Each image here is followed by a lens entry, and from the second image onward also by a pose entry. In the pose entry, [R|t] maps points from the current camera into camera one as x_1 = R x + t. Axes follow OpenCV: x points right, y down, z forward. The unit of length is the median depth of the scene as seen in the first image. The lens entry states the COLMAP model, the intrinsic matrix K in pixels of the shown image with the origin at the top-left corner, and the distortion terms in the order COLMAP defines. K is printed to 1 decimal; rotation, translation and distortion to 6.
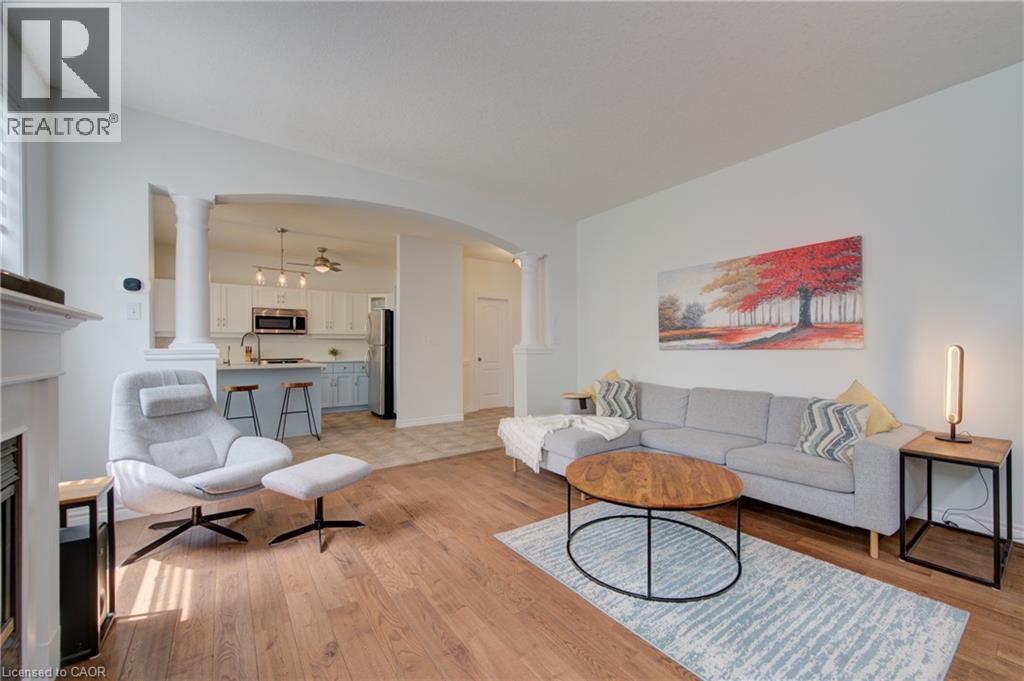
lens RADIAL K [[417.1, 0, 537.5], [0, 417.1, 346.6], [0, 0, 1]] dist [0.001152, -0.000119]
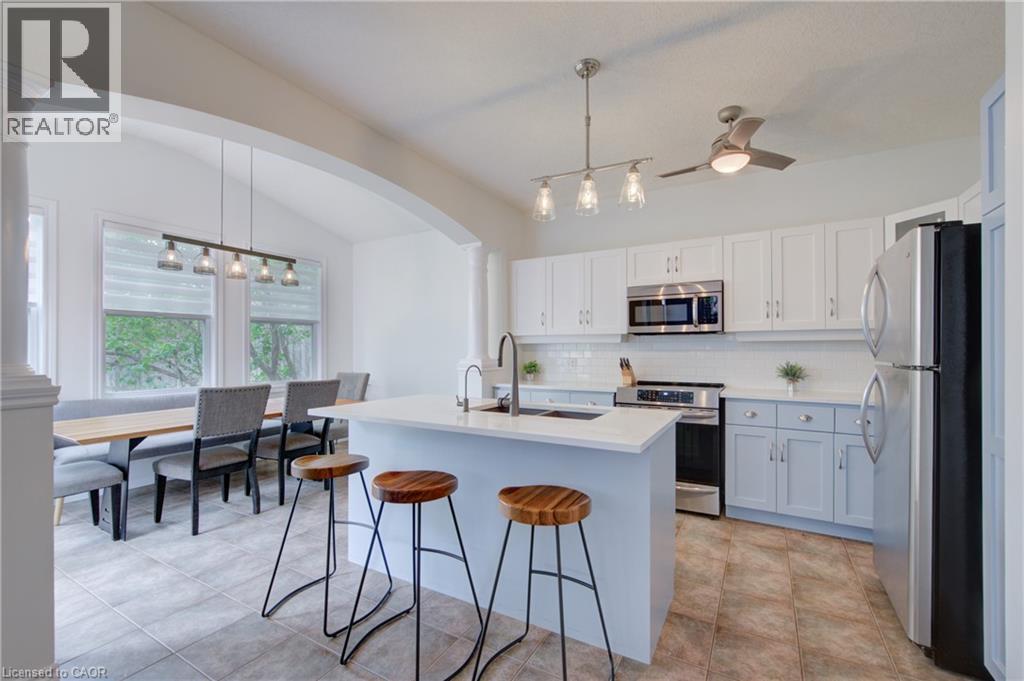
lens RADIAL K [[417.1, 0, 545.8], [0, 417.1, 346.9], [0, 0, 1]] dist [0.001152, -0.000119]
pose [[0.415974, -0.000123, -0.909377, -0.143556], [0.002136, 0.999997, 0.000842, -0.009897], [0.909374, -0.002292, 0.415973, 0.417775]]
